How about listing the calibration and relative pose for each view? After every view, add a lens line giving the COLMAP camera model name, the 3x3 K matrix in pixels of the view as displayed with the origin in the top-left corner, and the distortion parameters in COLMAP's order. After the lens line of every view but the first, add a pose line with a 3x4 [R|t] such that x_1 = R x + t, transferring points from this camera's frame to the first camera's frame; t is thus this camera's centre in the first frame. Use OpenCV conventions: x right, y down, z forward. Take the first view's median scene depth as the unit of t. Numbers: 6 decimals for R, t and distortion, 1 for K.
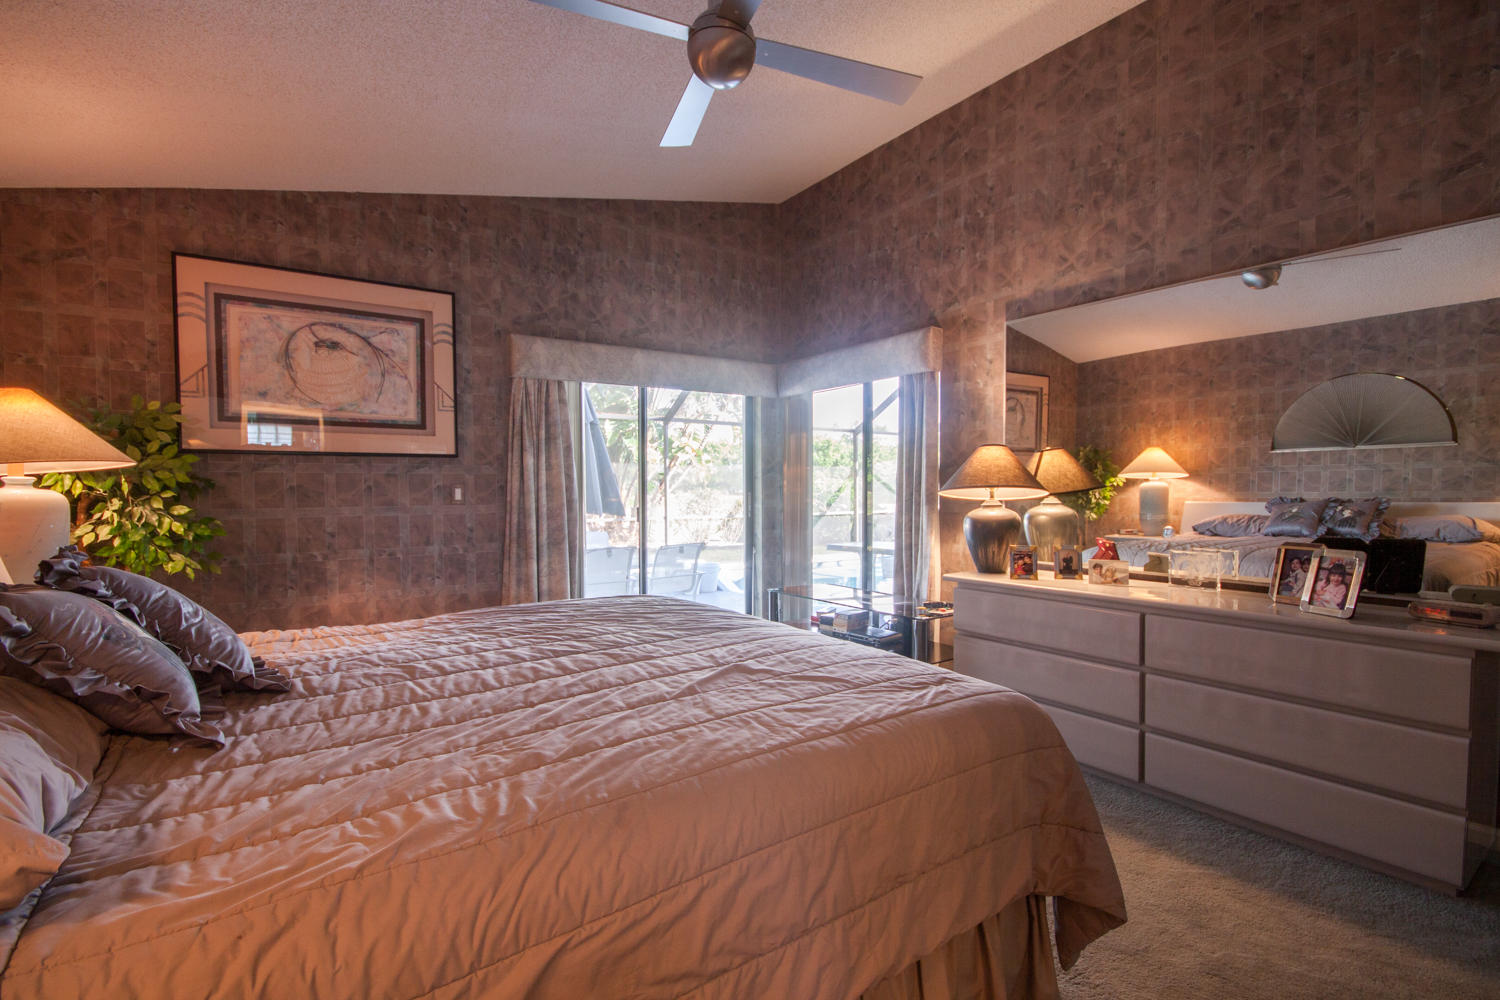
lens RADIAL K [[691.3, 0, 747.3], [0, 691.3, 494.6], [0, 0, 1]] dist [0.001489, -0.011211]
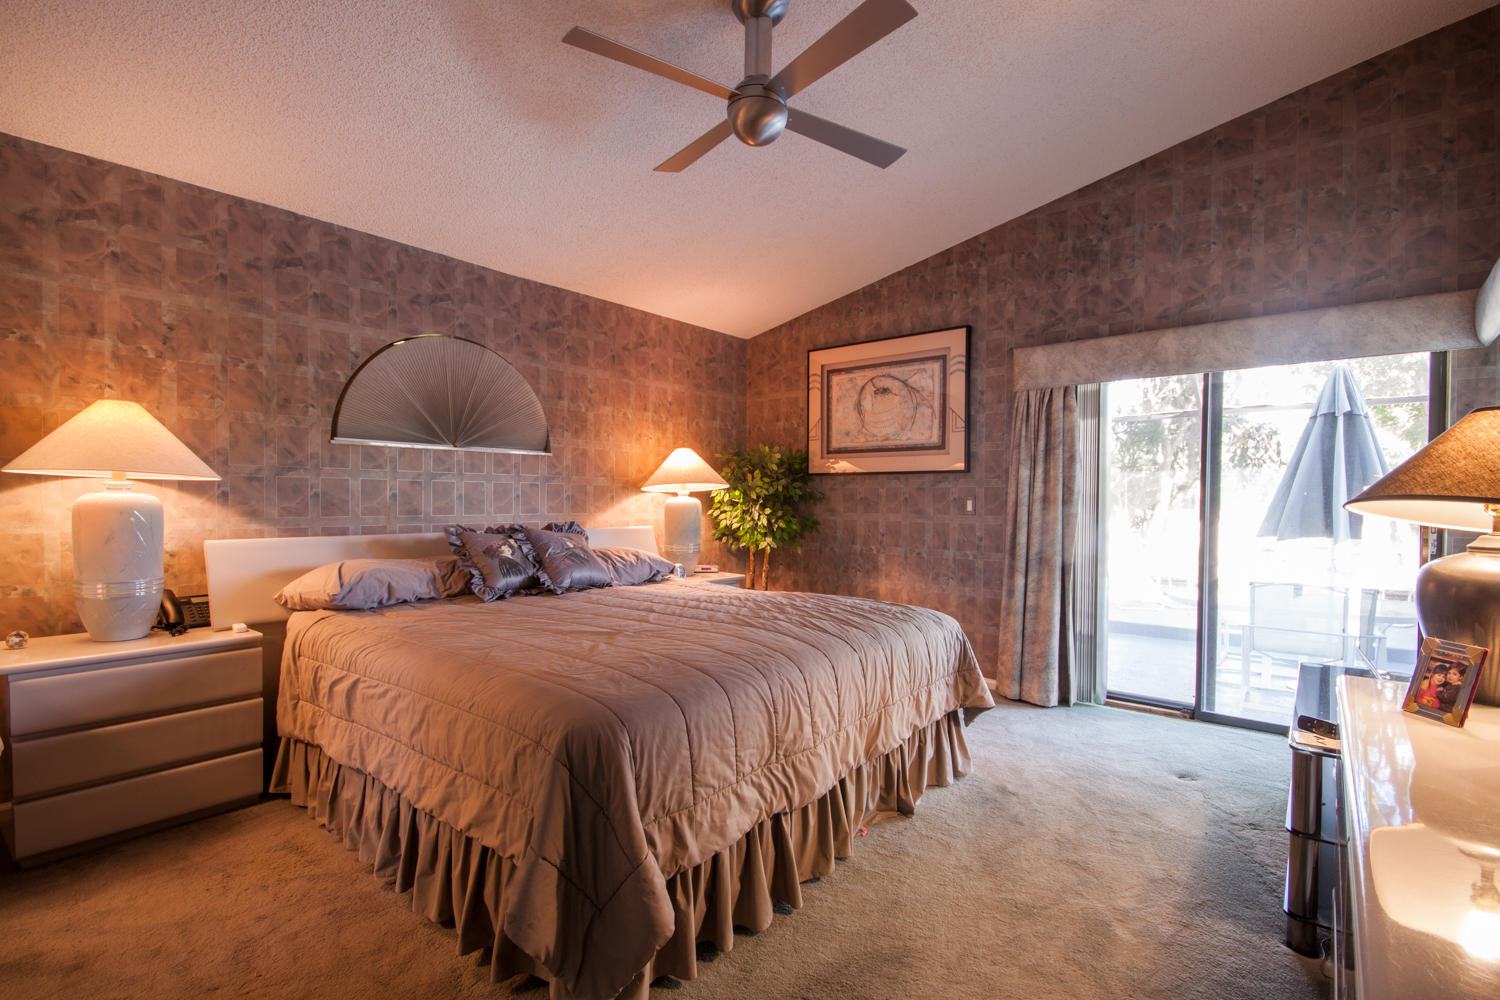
lens RADIAL K [[691.3, 0, 747.3], [0, 691.3, 494.6], [0, 0, 1]] dist [0.001489, -0.011211]
pose [[0.266464, 0.001002, -0.963844, 0.559646], [-0.017308, 0.999843, -0.003746, -0.008016], [0.963690, 0.017680, 0.266439, 0.366801]]
